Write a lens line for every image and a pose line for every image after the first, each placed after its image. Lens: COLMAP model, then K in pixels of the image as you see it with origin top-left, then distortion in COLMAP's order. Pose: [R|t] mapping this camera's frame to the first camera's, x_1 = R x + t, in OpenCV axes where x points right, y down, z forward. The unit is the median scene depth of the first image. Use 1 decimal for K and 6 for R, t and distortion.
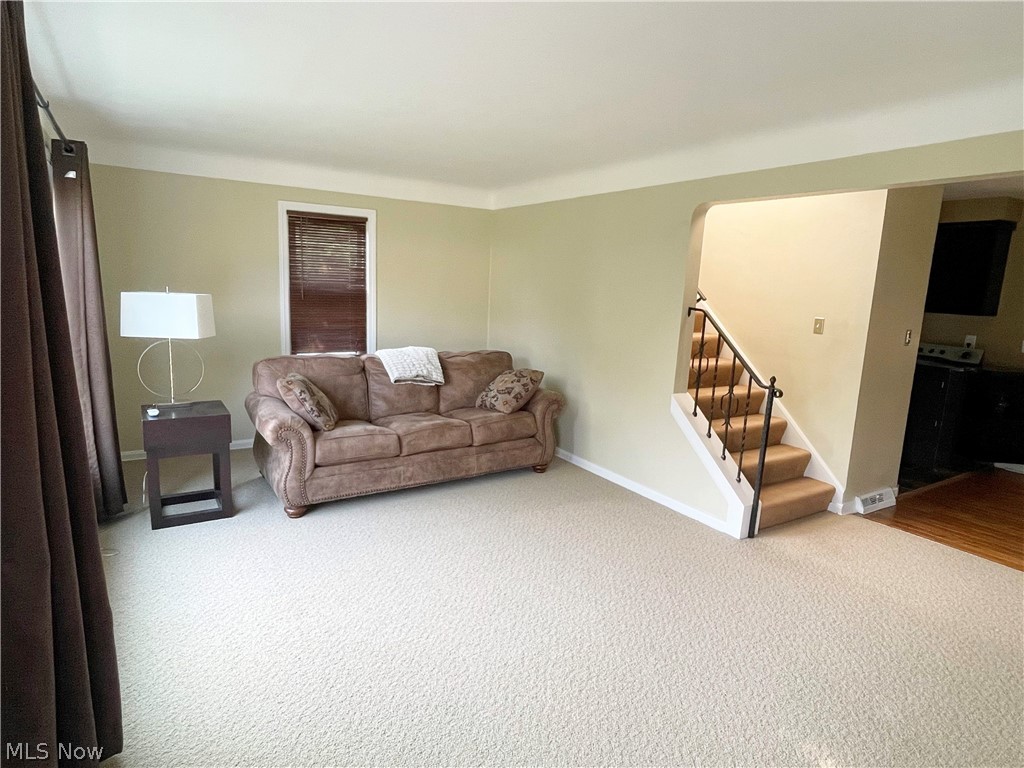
lens RADIAL K [[585.7, 0, 510.7], [0, 585.7, 386.2], [0, 0, 1]] dist [0.004151, 0.000290]
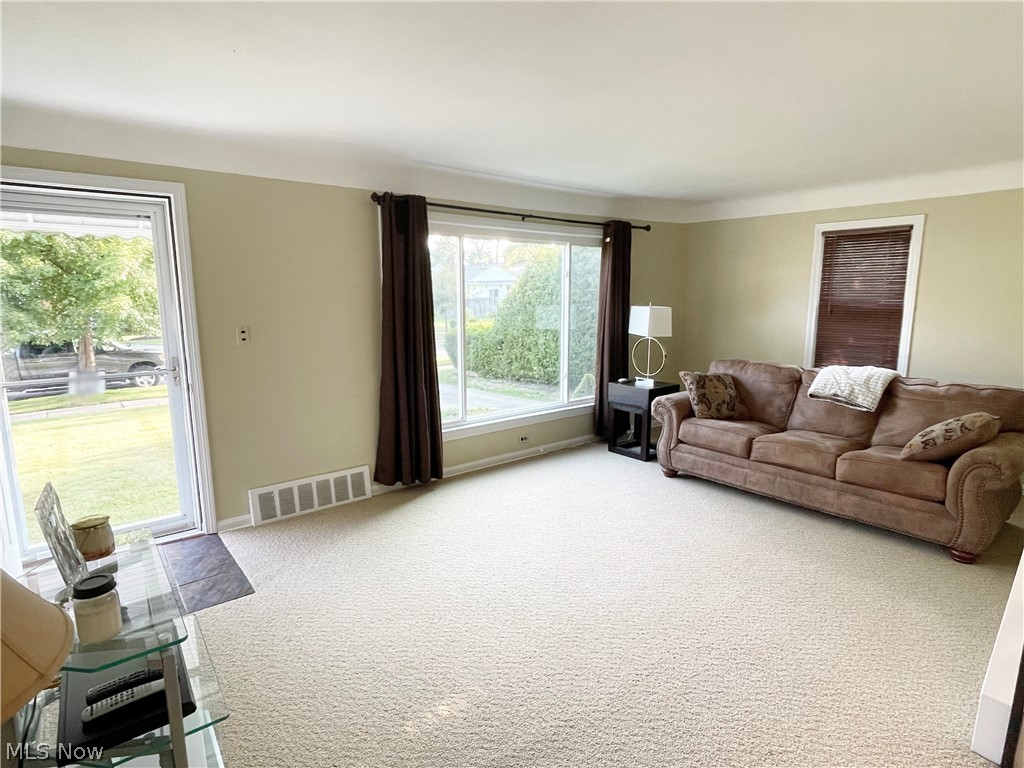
lens RADIAL K [[549.4, 0, 514.7], [0, 549.4, 383.3], [0, 0, 1]] dist [0.000352, 0.000545]
pose [[0.132595, 0.125357, -0.983211, 0.618297], [-0.169620, 0.980206, 0.102099, -0.037801], [0.976549, 0.153235, 0.151233, 0.366033]]
